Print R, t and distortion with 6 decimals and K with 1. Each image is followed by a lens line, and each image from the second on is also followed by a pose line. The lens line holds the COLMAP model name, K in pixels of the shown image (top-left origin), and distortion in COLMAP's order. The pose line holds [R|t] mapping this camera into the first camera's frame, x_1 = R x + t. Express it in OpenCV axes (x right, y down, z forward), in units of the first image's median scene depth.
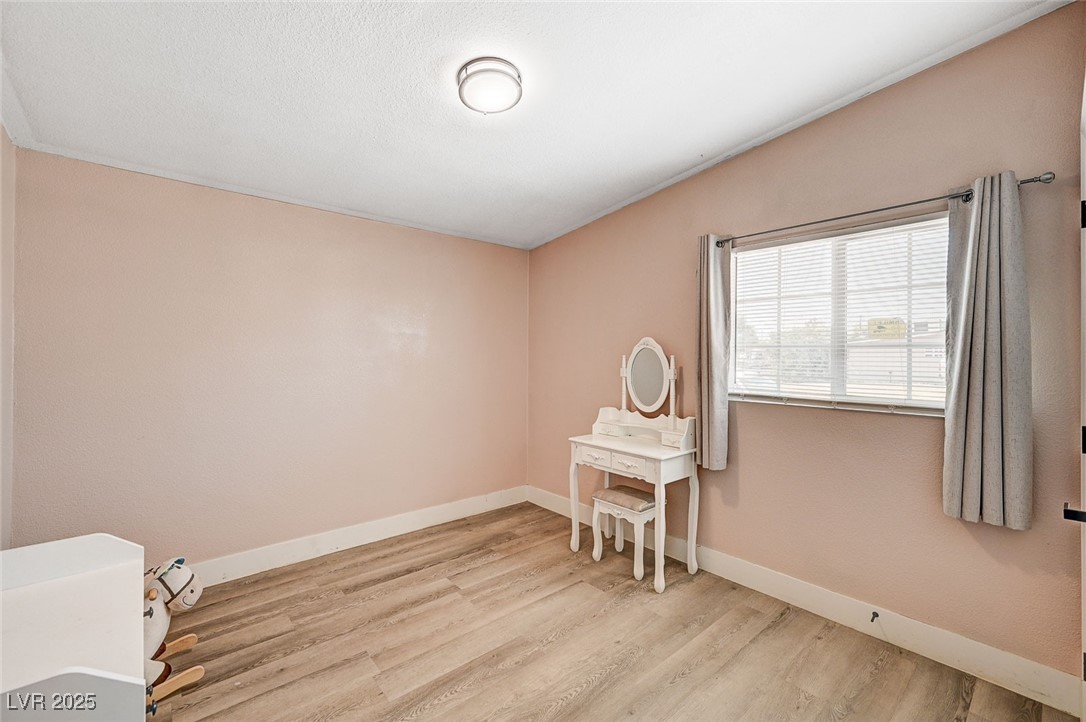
lens RADIAL K [[450.7, 0, 543.0], [0, 450.7, 361.0], [0, 0, 1]] dist [-0.001200, 0.000000]
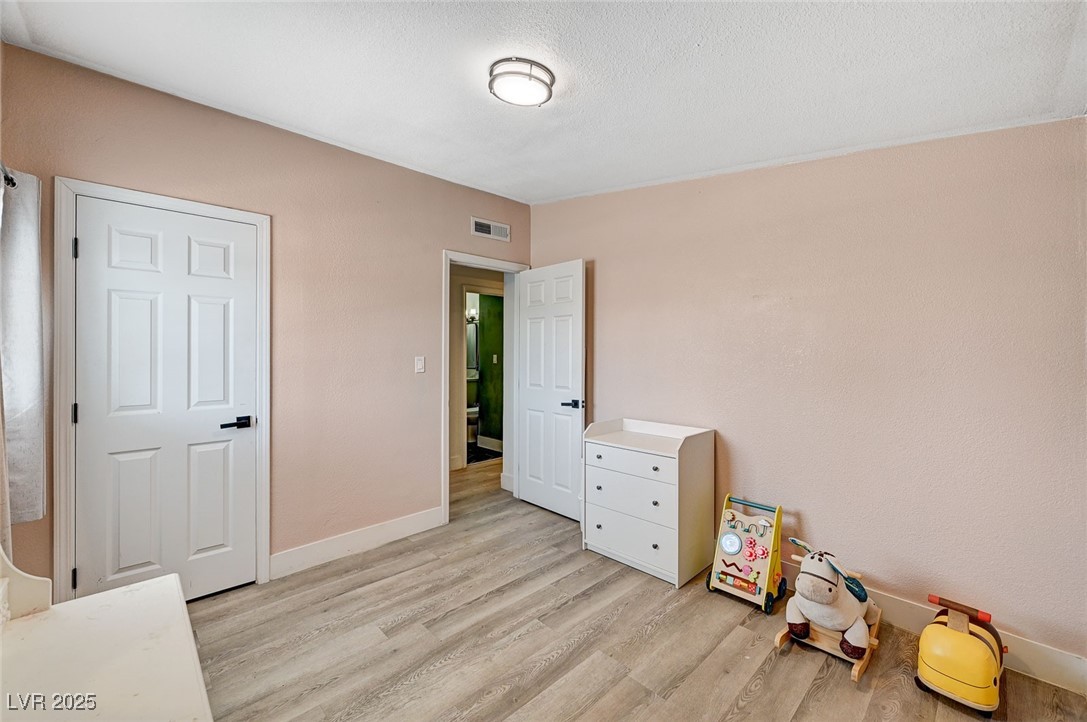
lens RADIAL K [[436.6, 0, 544.4], [0, 436.6, 356.6], [0, 0, 1]] dist [-0.000288, 0.000353]
pose [[-0.998546, -0.006679, -0.053484, -0.107694], [-0.007786, 0.999759, 0.020502, -0.024665], [0.053334, 0.020889, -0.998358, 1.716889]]
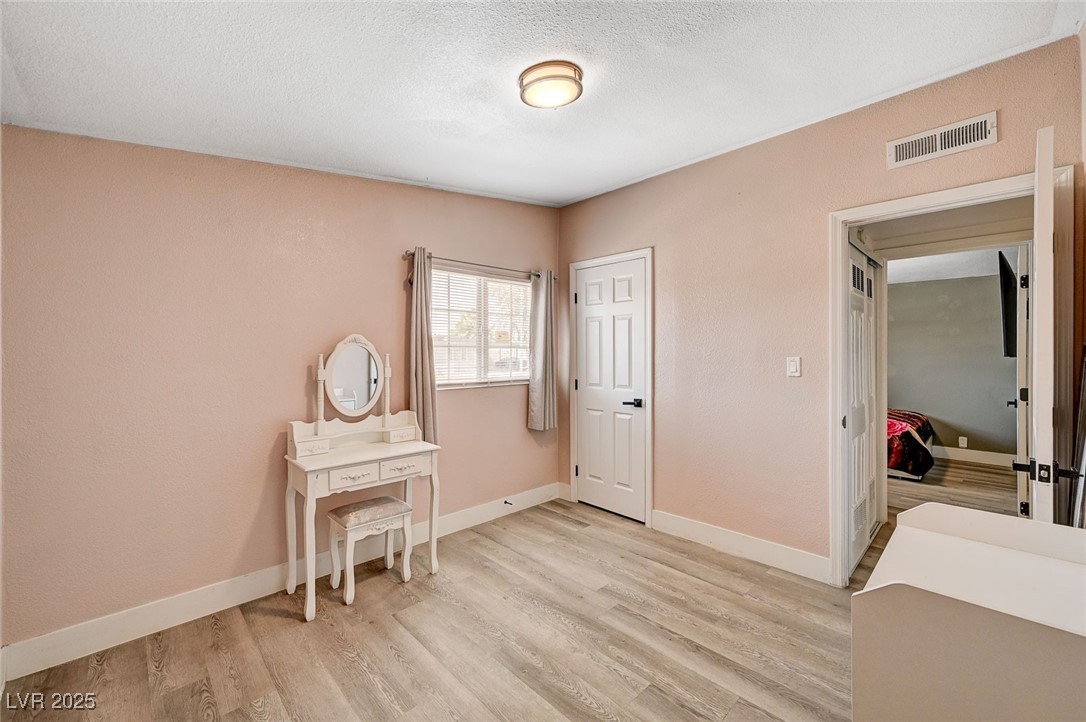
lens RADIAL K [[439.8, 0, 552.0], [0, 439.8, 354.7], [0, 0, 1]] dist [-0.000892, -0.000018]
pose [[-0.061461, -0.011941, 0.998038, -0.965930], [0.015265, 0.999800, 0.012902, -0.022995], [-0.997993, 0.016028, -0.061267, 0.926493]]
